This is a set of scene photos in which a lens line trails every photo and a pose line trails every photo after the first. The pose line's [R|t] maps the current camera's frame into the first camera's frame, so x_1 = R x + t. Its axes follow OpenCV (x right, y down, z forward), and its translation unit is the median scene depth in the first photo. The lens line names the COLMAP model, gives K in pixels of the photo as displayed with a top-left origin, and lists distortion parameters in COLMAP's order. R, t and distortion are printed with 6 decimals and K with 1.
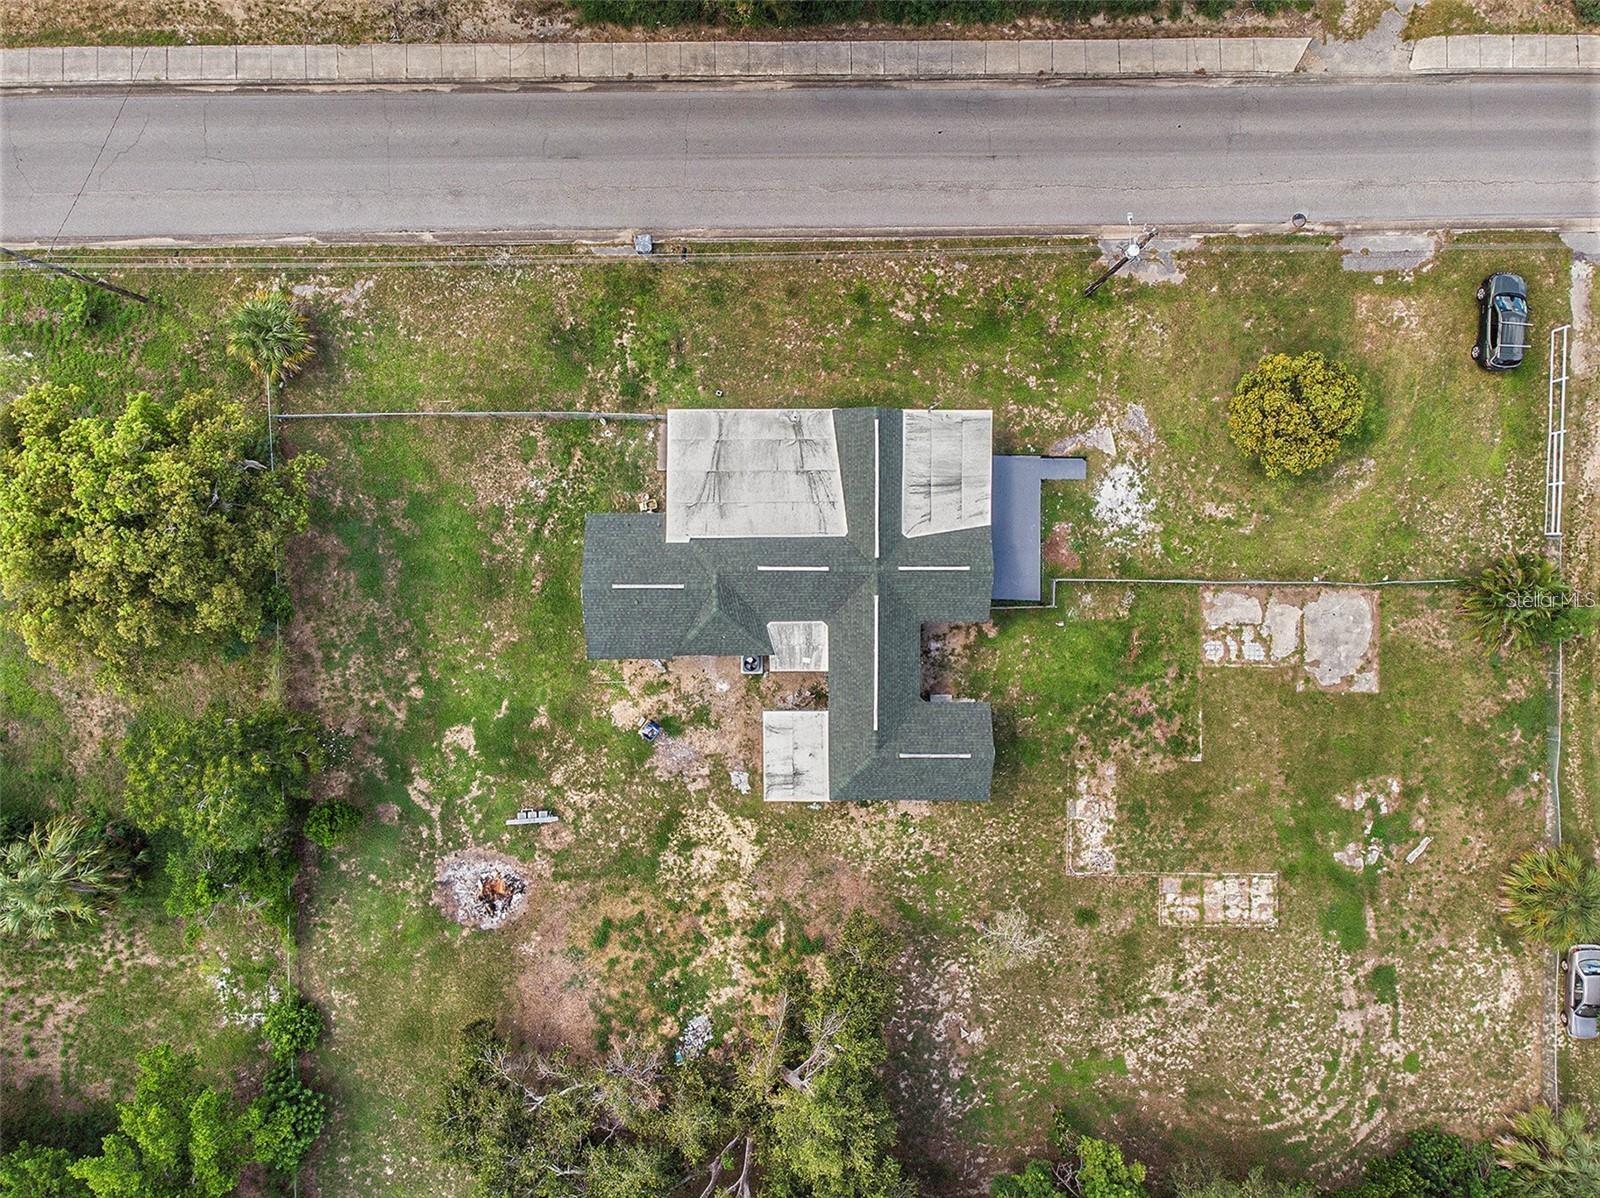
lens RADIAL K [[1152.1, 0, 795.6], [0, 1152.1, 630.2], [0, 0, 1]] dist [0.024358, -0.057572]
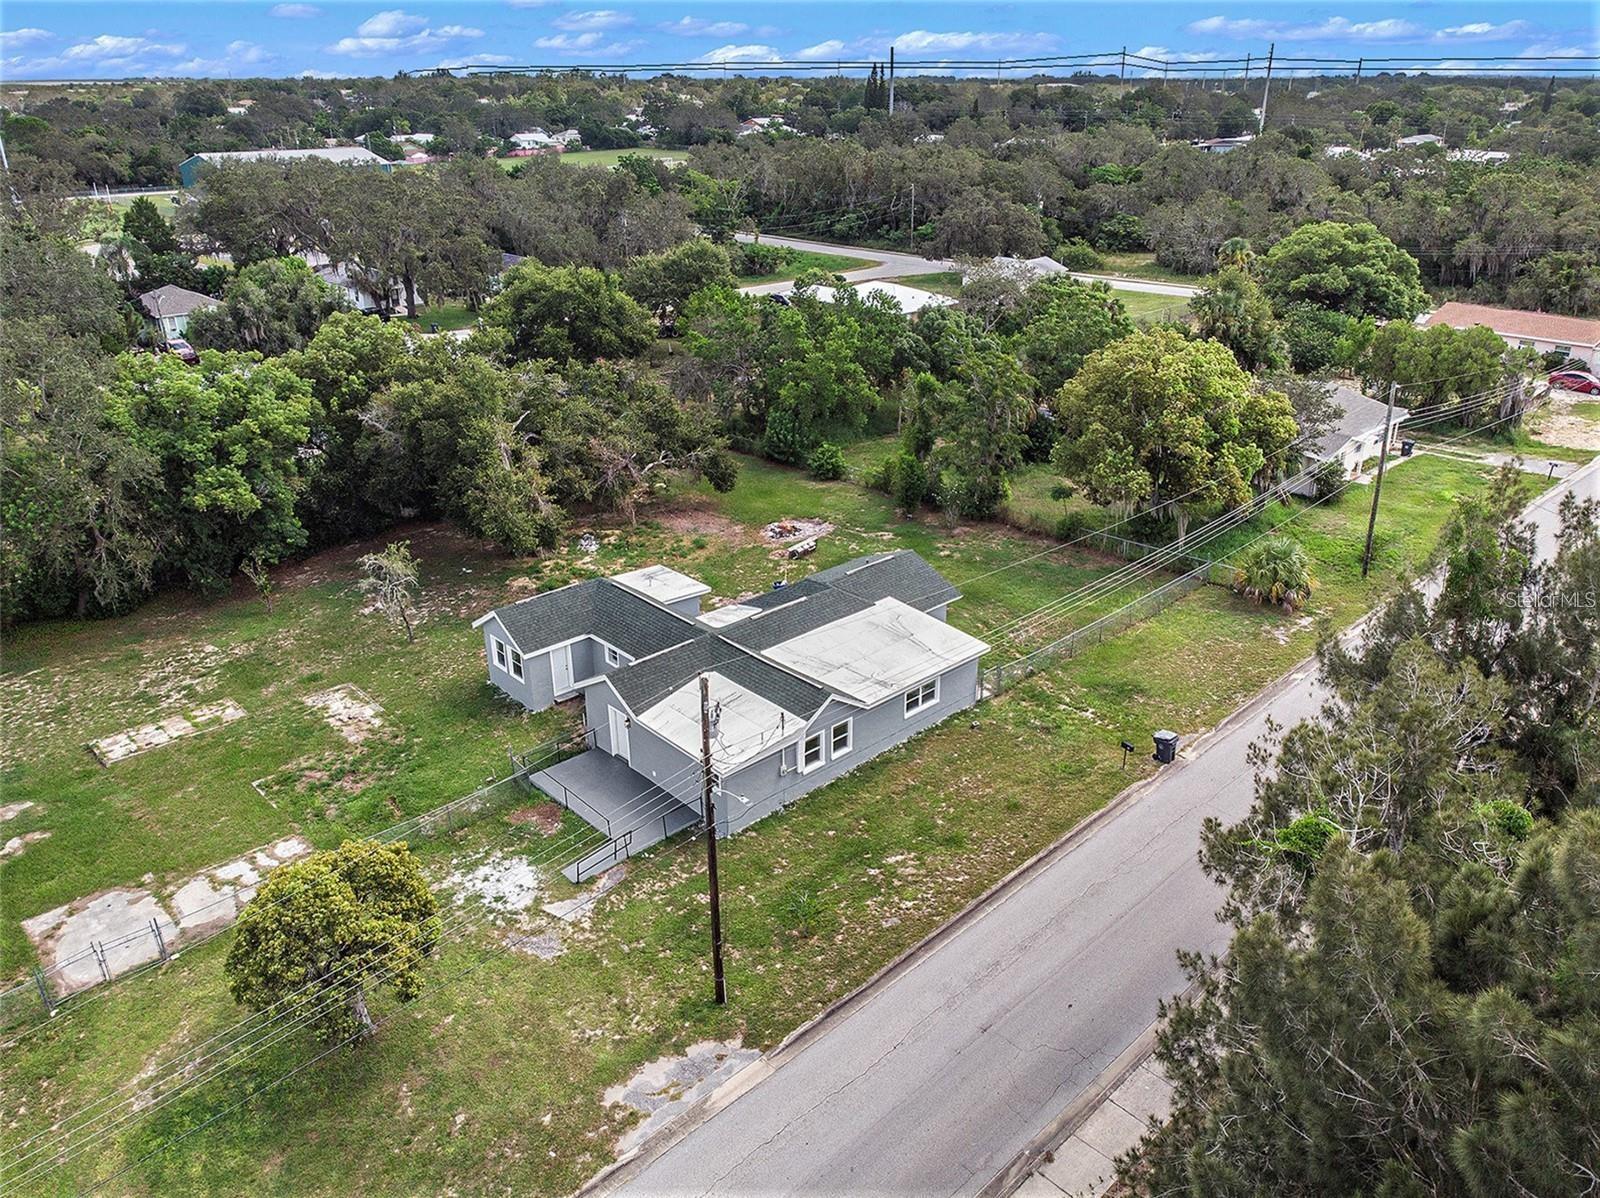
lens RADIAL K [[1152.1, 0, 795.6], [0, 1152.1, 630.2], [0, 0, 1]] dist [0.024358, -0.057572]
pose [[-0.739455, 0.277719, -0.613252, 0.543628], [-0.672426, -0.348522, 0.652974, -0.649079], [-0.032388, 0.895212, 0.444462, 0.535334]]
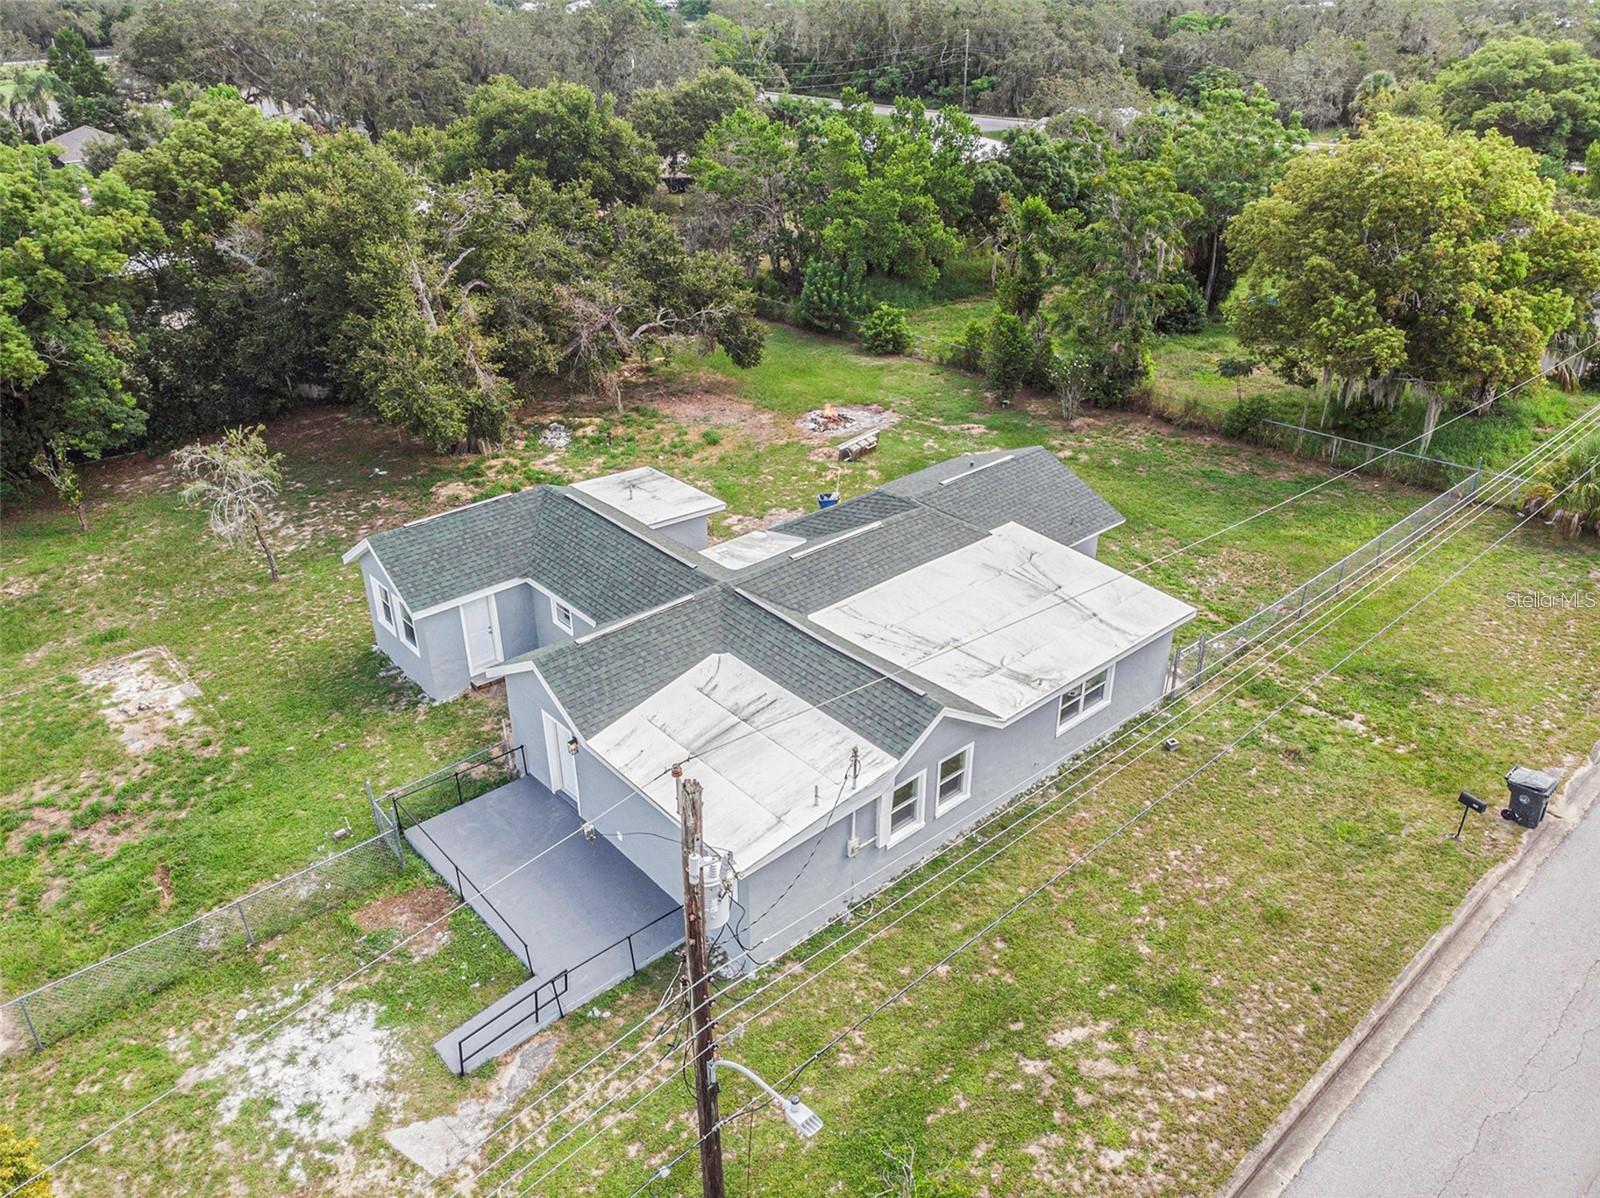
lens RADIAL K [[1177.2, 0, 790.4], [0, 1177.2, 593.4], [0, 0, 1]] dist [-0.000096, -0.000886]
pose [[-0.755911, 0.296595, -0.583635, 0.344055], [-0.653831, -0.387247, 0.650034, -0.402357], [-0.033214, 0.872967, 0.486647, 0.673658]]
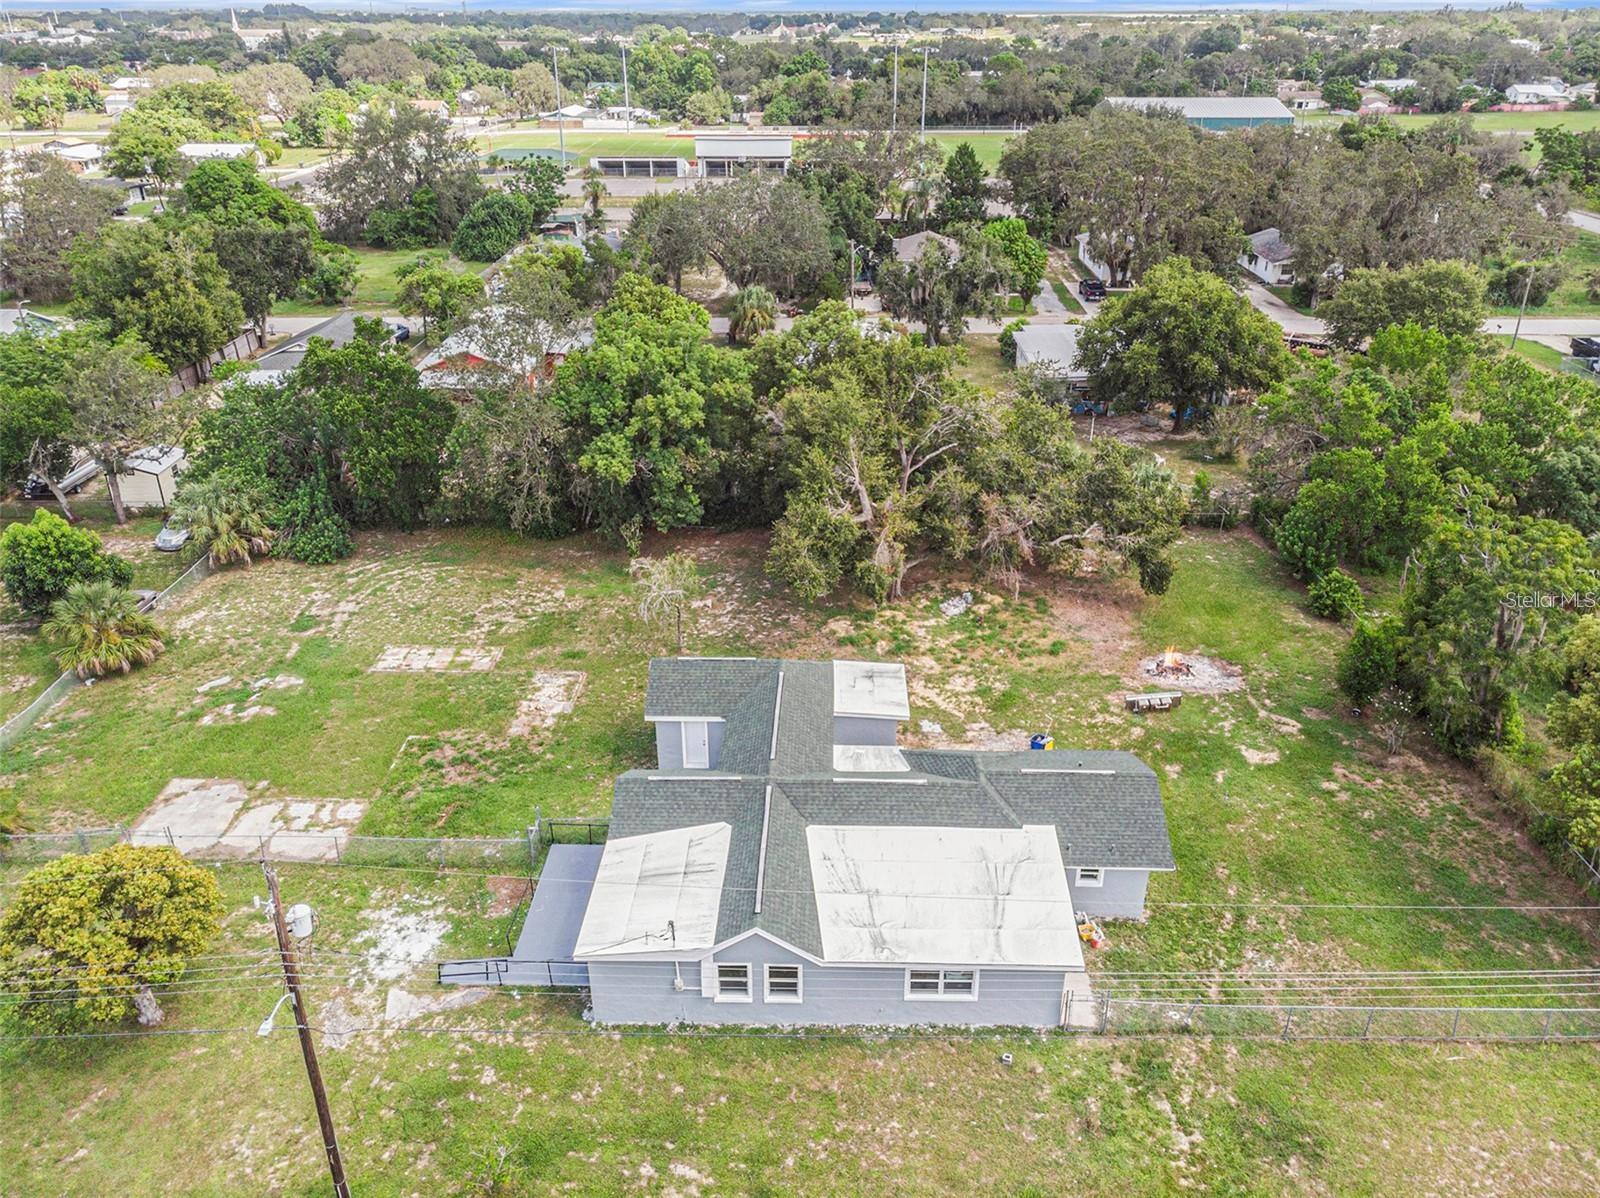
lens RADIAL K [[1152.1, 0, 795.6], [0, 1152.1, 630.2], [0, 0, 1]] dist [0.024358, -0.057572]
pose [[-0.999252, -0.026960, 0.027739, 0.033300], [0.037532, -0.502158, 0.863961, -0.609177], [-0.009364, 0.864355, 0.502794, 0.487907]]
